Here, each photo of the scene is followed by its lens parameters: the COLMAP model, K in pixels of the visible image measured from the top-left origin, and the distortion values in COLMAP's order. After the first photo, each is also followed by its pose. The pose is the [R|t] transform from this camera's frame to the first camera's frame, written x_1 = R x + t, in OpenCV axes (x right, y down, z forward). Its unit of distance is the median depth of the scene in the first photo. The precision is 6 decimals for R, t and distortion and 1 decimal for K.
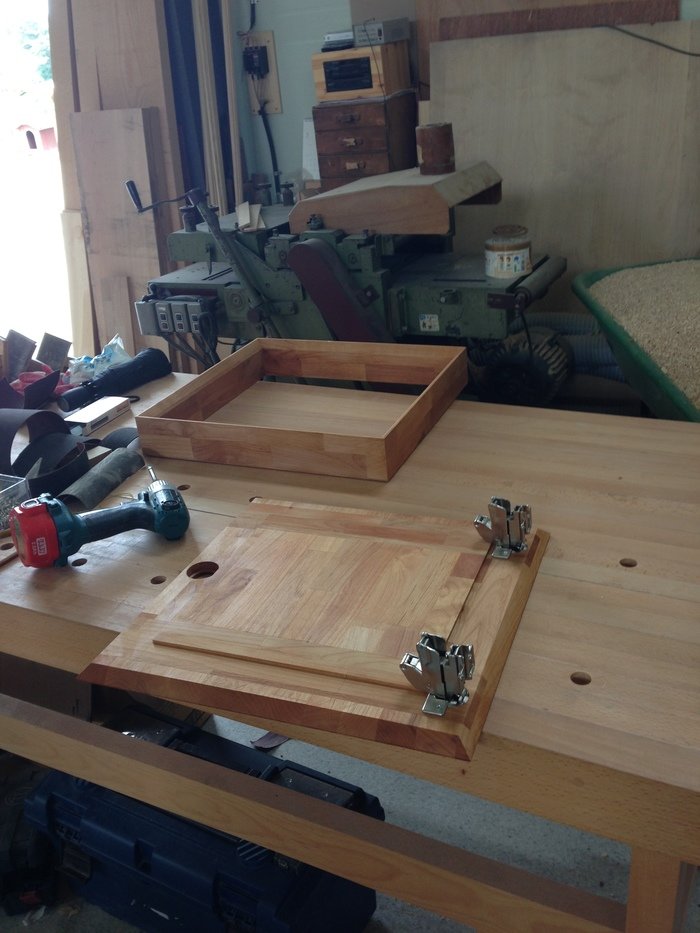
lens RADIAL K [[853.4, 0, 354.4], [0, 853.4, 468.1], [0, 0, 1]] dist [0.138713, -0.270912]
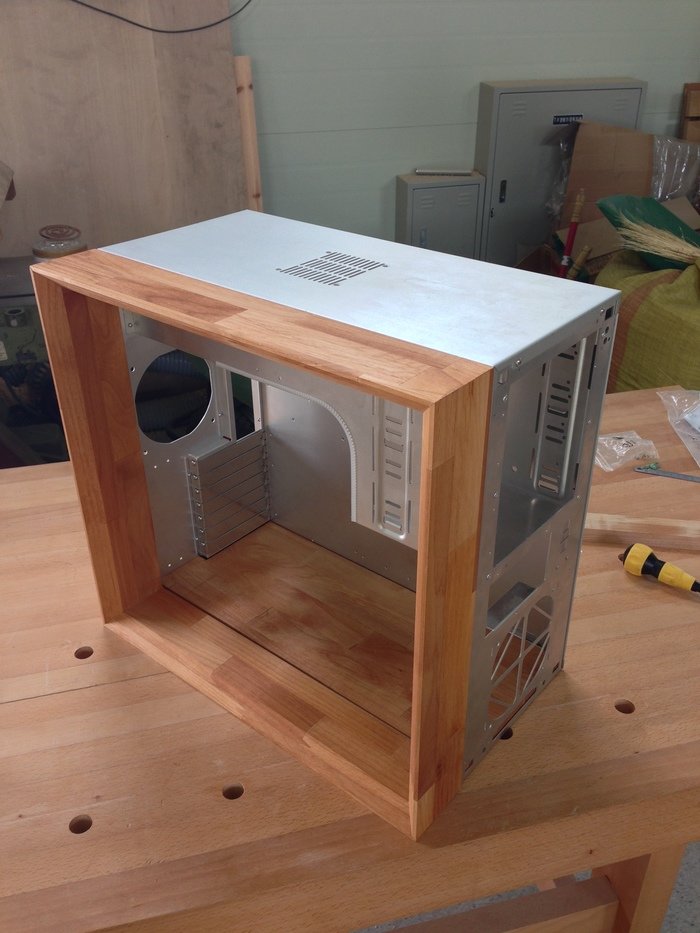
lens RADIAL K [[853.4, 0, 354.4], [0, 853.4, 468.1], [0, 0, 1]] dist [0.138713, -0.270912]
pose [[0.744118, -0.261183, 0.614876, -0.183958], [0.233736, 0.964020, 0.126625, -0.082047], [-0.625825, 0.049495, 0.778392, 0.137022]]
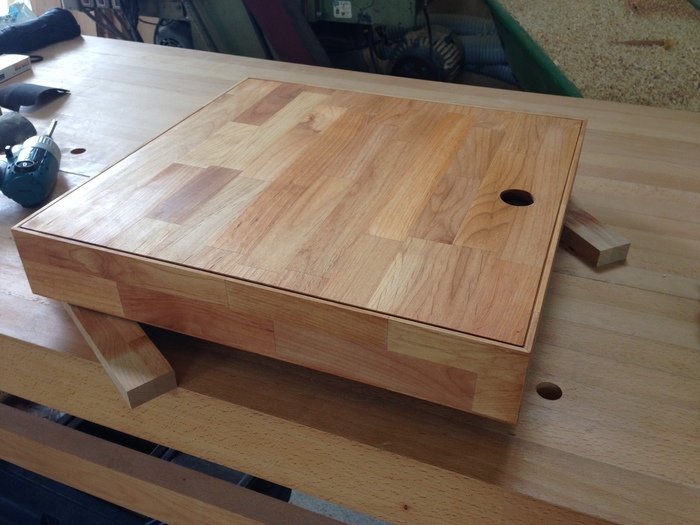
lens RADIAL K [[640.3, 0, 347.1], [0, 640.3, 252.6], [0, 0, 1]] dist [0.138713, -0.270912]
pose [[0.992309, 0.013373, 0.123059, -0.001735], [-0.031230, 0.989034, 0.144349, 0.011303], [-0.119779, -0.147082, 0.981845, 0.158189]]
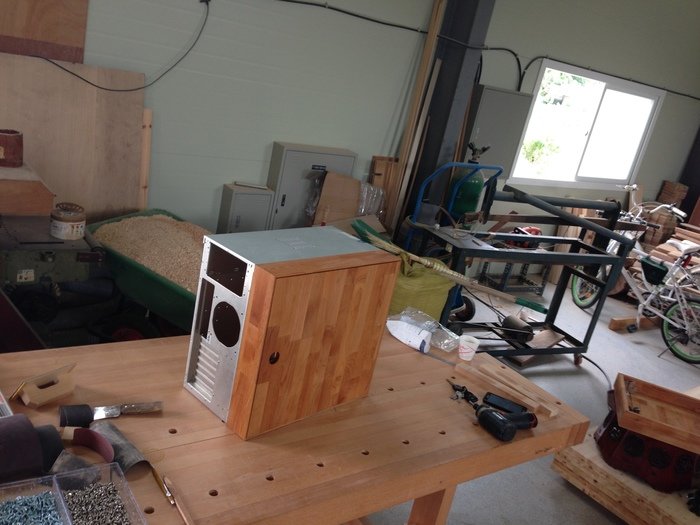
lens RADIAL K [[640.3, 0, 347.1], [0, 640.3, 252.6], [0, 0, 1]] dist [0.138713, -0.270912]
pose [[0.431261, -0.092598, 0.897463, -0.568166], [0.157839, 0.987122, 0.026001, -0.144574], [-0.888313, 0.130441, 0.440323, 0.105476]]
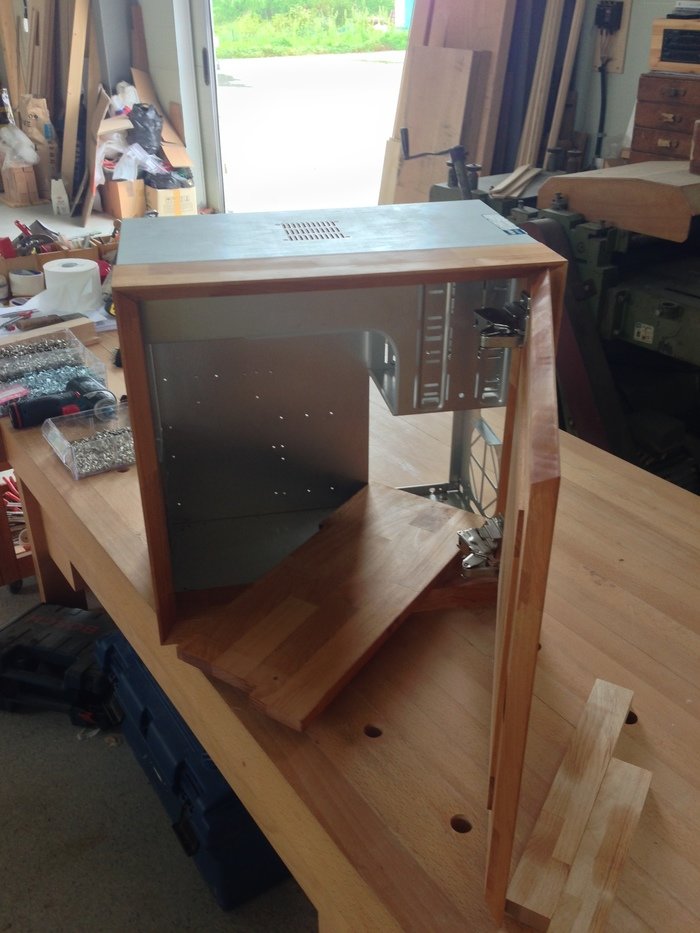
lens RADIAL K [[853.4, 0, 354.4], [0, 853.4, 468.1], [0, 0, 1]] dist [0.138713, -0.270912]
pose [[0.880916, 0.305031, -0.361860, 0.184292], [-0.275478, 0.952197, 0.132030, -0.064460], [0.384836, -0.016623, 0.922835, 0.017248]]
